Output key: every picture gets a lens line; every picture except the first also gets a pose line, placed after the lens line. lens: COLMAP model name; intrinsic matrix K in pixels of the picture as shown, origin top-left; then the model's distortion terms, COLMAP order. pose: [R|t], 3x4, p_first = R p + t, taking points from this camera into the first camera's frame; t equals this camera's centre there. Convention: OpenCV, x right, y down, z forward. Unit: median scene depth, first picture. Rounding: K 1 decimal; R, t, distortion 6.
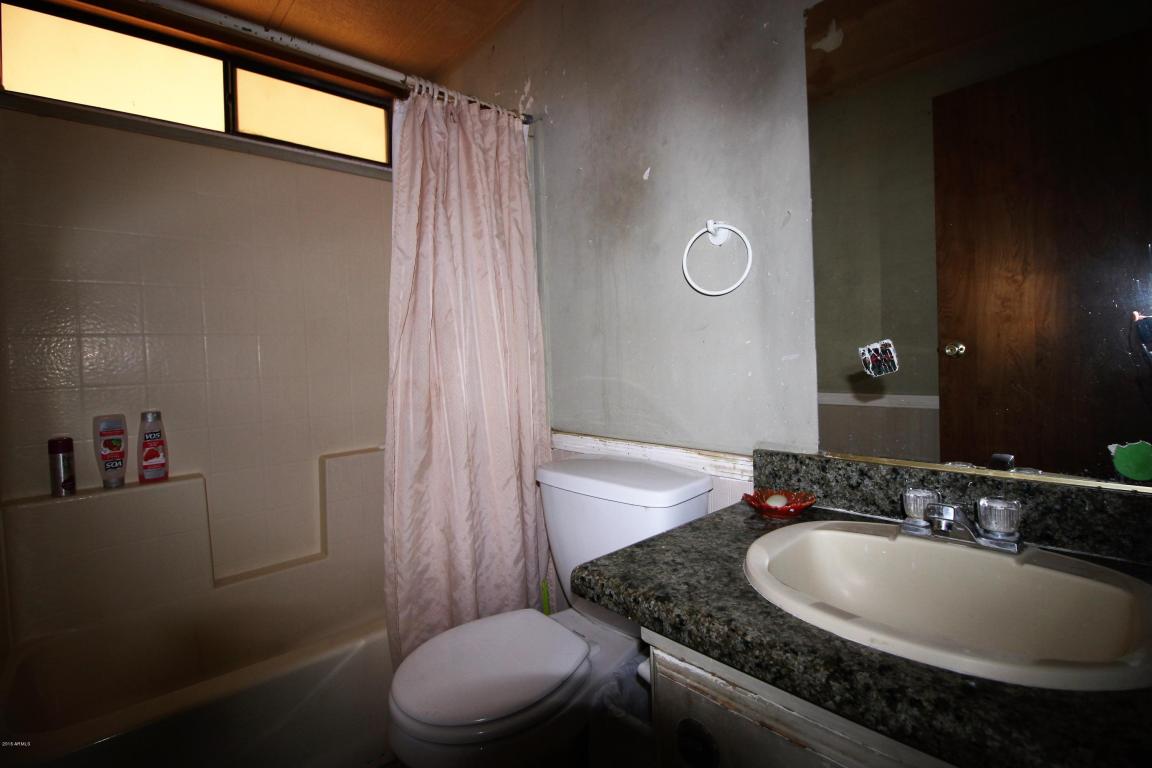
lens RADIAL K [[531.1, 0, 582.6], [0, 531.1, 370.6], [0, 0, 1]] dist [-0.000626, -0.013405]
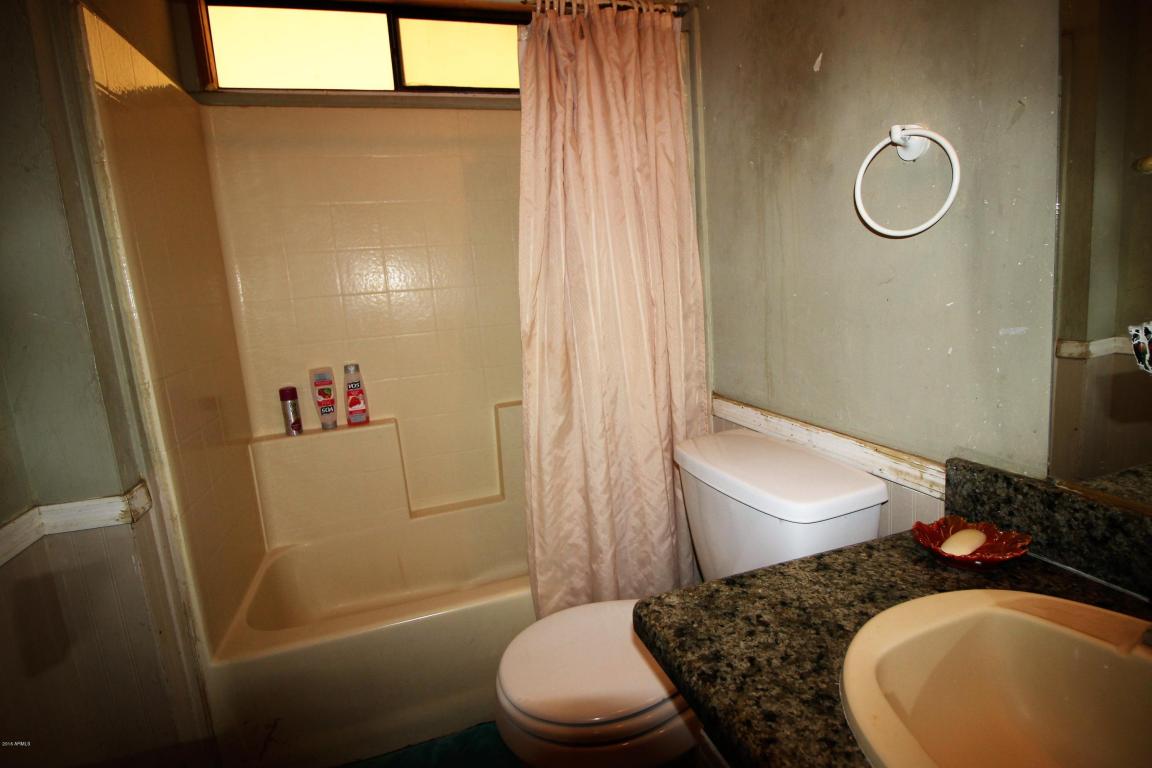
lens RADIAL K [[573.0, 0, 581.7], [0, 573.0, 370.3], [0, 0, 1]] dist [0.000990, -0.015828]
pose [[0.909626, 0.029999, -0.414344, 0.156031], [0.030419, 0.989902, 0.138450, -0.071257], [0.414314, -0.138542, 0.899528, 0.106940]]
